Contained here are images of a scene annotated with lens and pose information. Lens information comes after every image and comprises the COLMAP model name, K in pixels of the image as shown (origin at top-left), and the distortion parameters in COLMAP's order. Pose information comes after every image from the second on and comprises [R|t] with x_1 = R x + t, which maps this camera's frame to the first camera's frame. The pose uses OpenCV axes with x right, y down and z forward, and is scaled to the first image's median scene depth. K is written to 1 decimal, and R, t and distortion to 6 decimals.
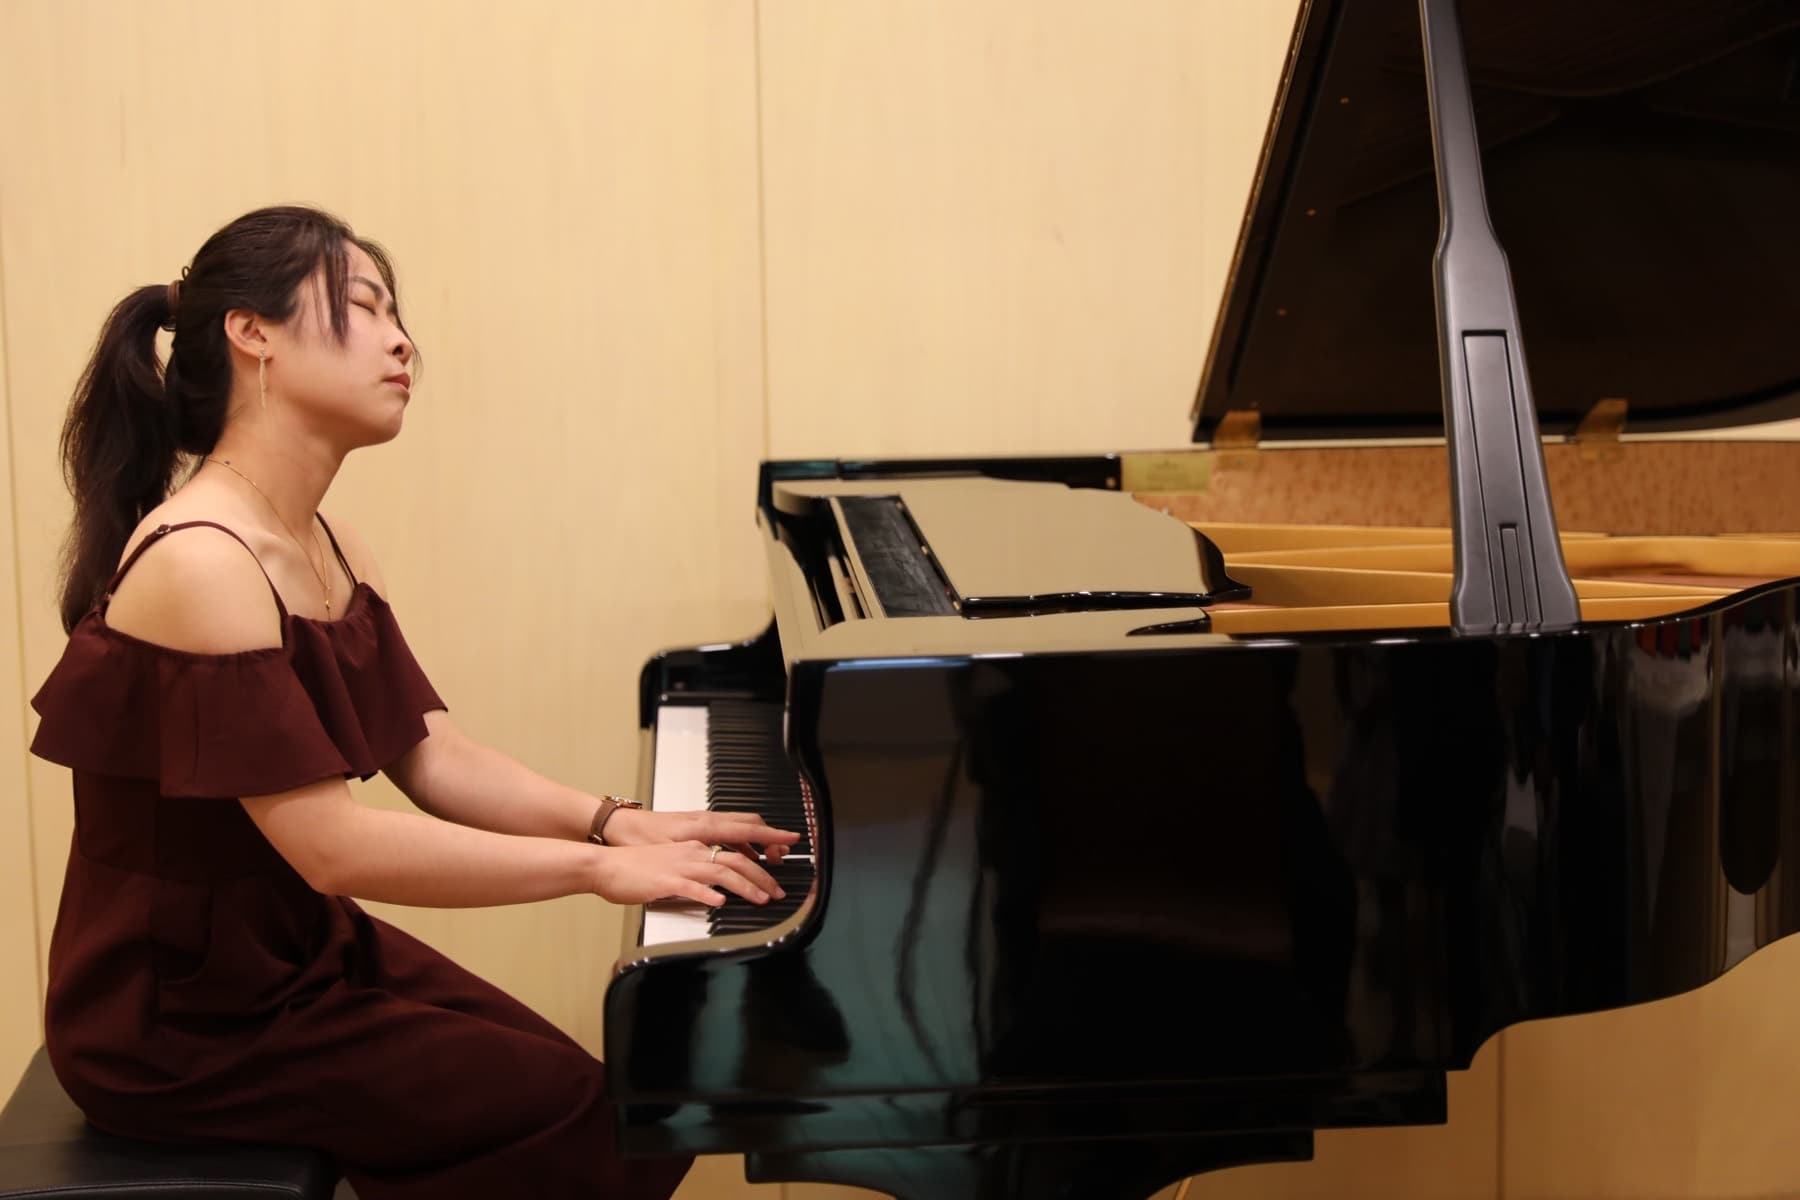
lens RADIAL K [[3398.6, 0, 900.0], [0, 3398.6, 600.0], [0, 0, 1]] dist [-0.015577, -0.151761]
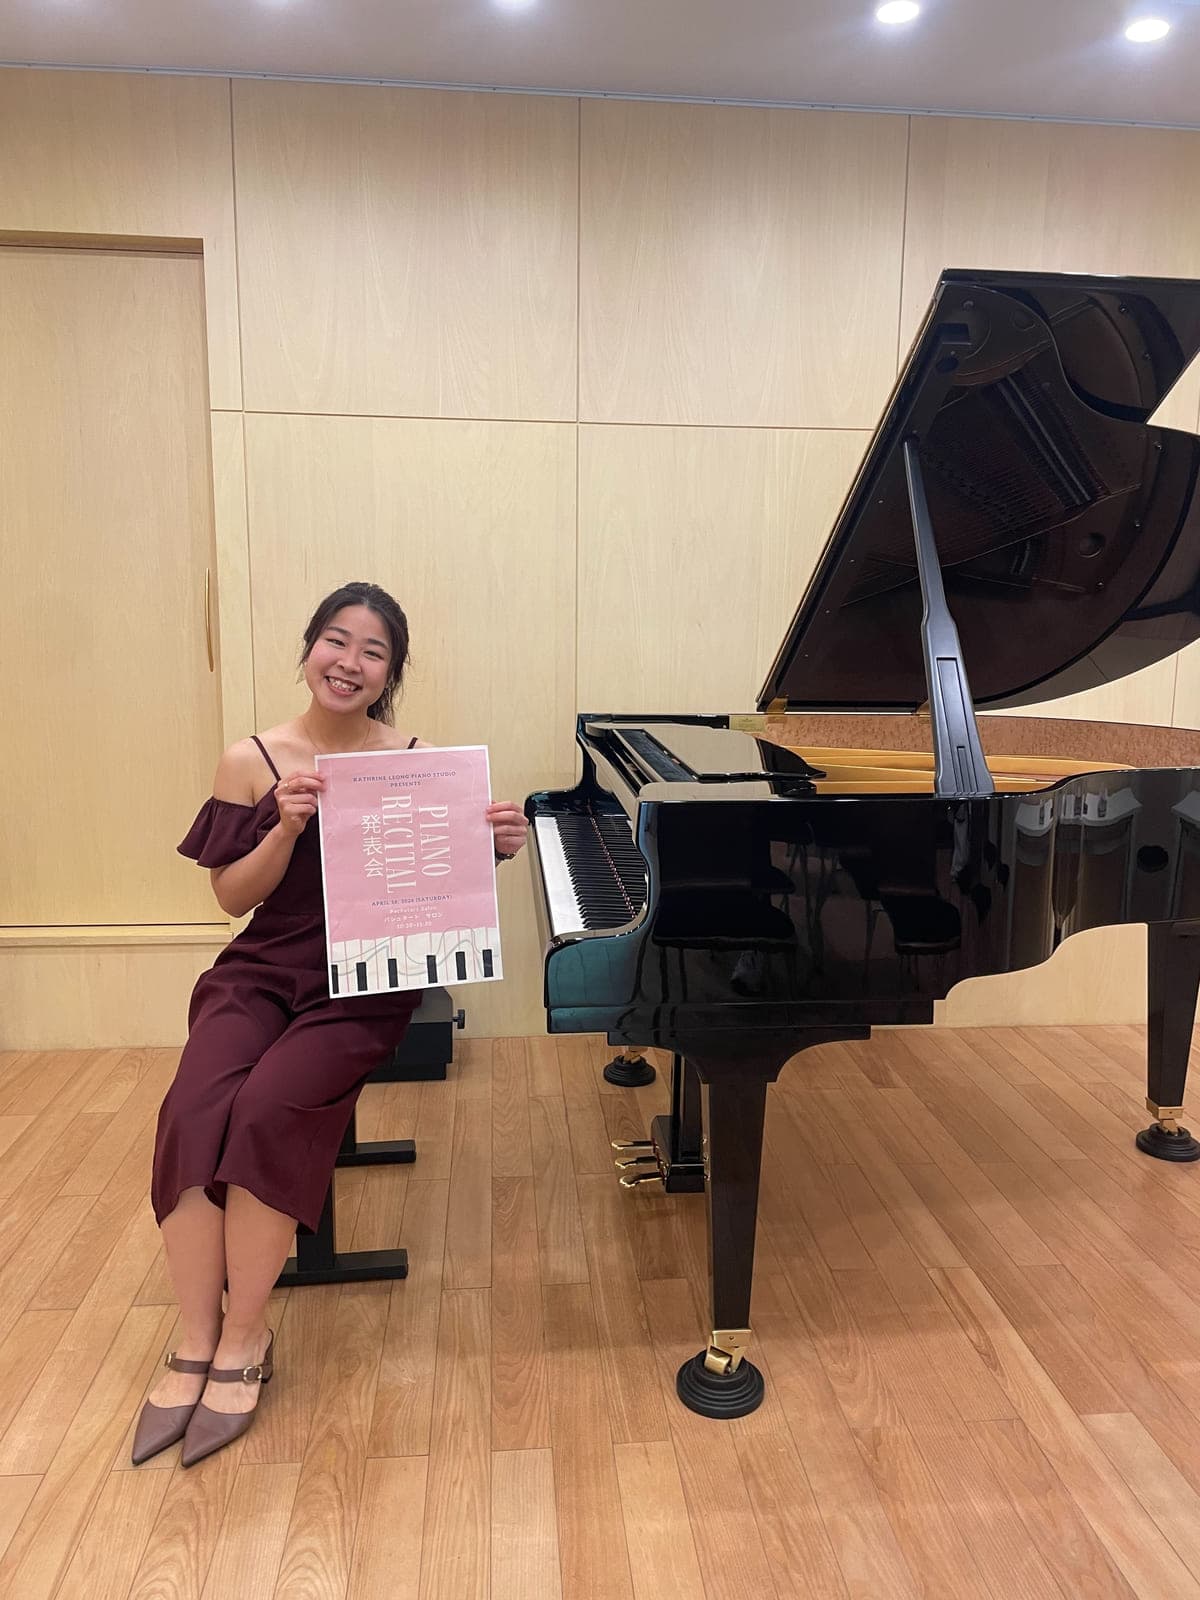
lens RADIAL K [[1204.6, 0, 600.0], [0, 1204.6, 800.0], [0, 0, 1]] dist [0.004686, 0.000566]
pose [[0.999148, 0.025091, 0.032778, -0.056958], [-0.025817, 0.999426, 0.021916, 0.000570], [-0.032209, -0.022743, 0.999222, 0.174773]]
